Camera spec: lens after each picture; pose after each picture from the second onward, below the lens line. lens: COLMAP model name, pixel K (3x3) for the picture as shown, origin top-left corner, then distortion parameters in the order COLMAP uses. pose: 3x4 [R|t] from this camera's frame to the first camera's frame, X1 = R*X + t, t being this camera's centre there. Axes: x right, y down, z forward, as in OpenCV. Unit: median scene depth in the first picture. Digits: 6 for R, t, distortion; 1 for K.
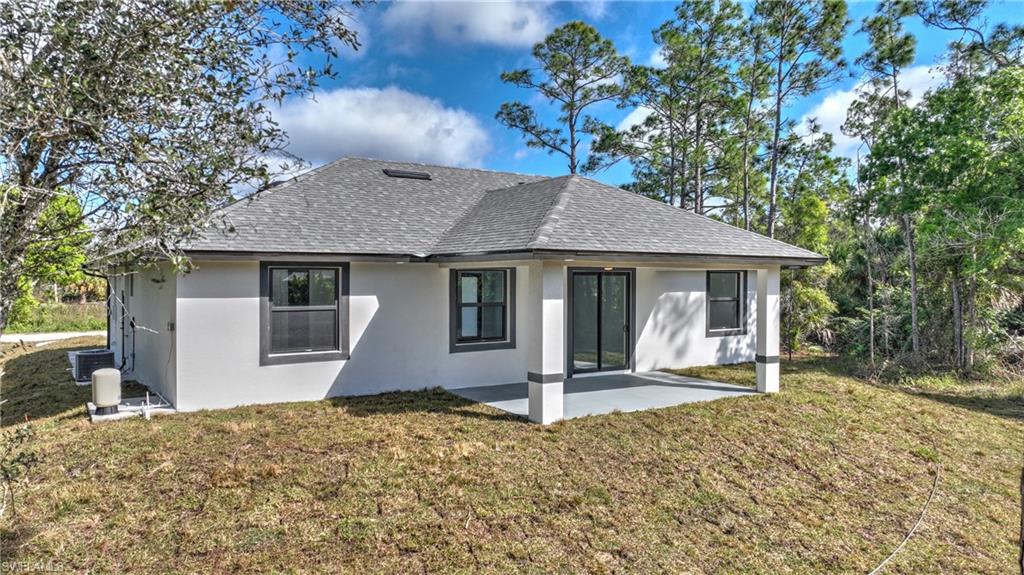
lens RADIAL K [[696.7, 0, 512.0], [0, 696.7, 287.5], [0, 0, 1]] dist [0.000759, 0.000019]
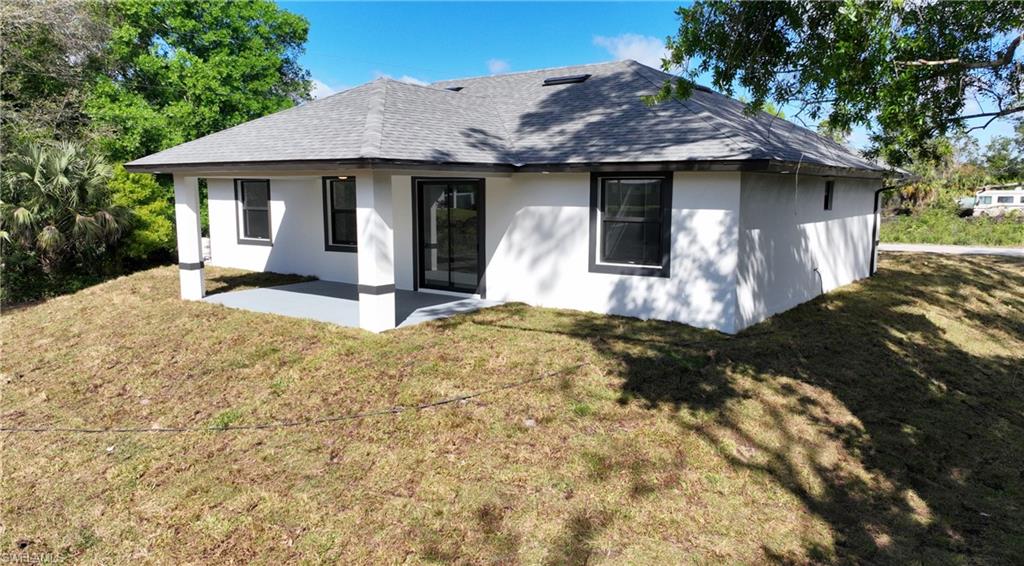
lens RADIAL K [[759.0, 0, 512.0], [0, 759.0, 283.0], [0, 0, 1]] dist [-0.001122, -0.000927]
pose [[0.330652, 0.112977, -0.936966, 1.023429], [-0.013189, 0.993265, 0.115110, -0.004910], [0.943661, -0.025703, 0.329915, 0.704451]]
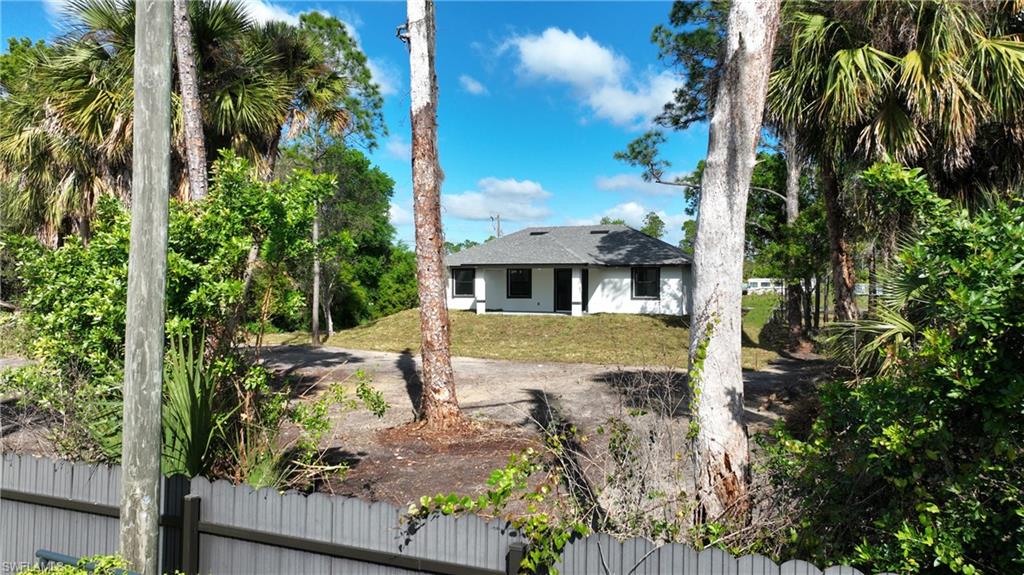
lens RADIAL K [[718.7, 0, 515.9], [0, 718.7, 271.4], [0, 0, 1]] dist [0.014012, 0.000962]
pose [[0.538624, -0.015081, -0.842411, 2.014668], [-0.010713, 0.999636, -0.024745, 0.043228], [0.842478, 0.022353, 0.538267, -0.491059]]
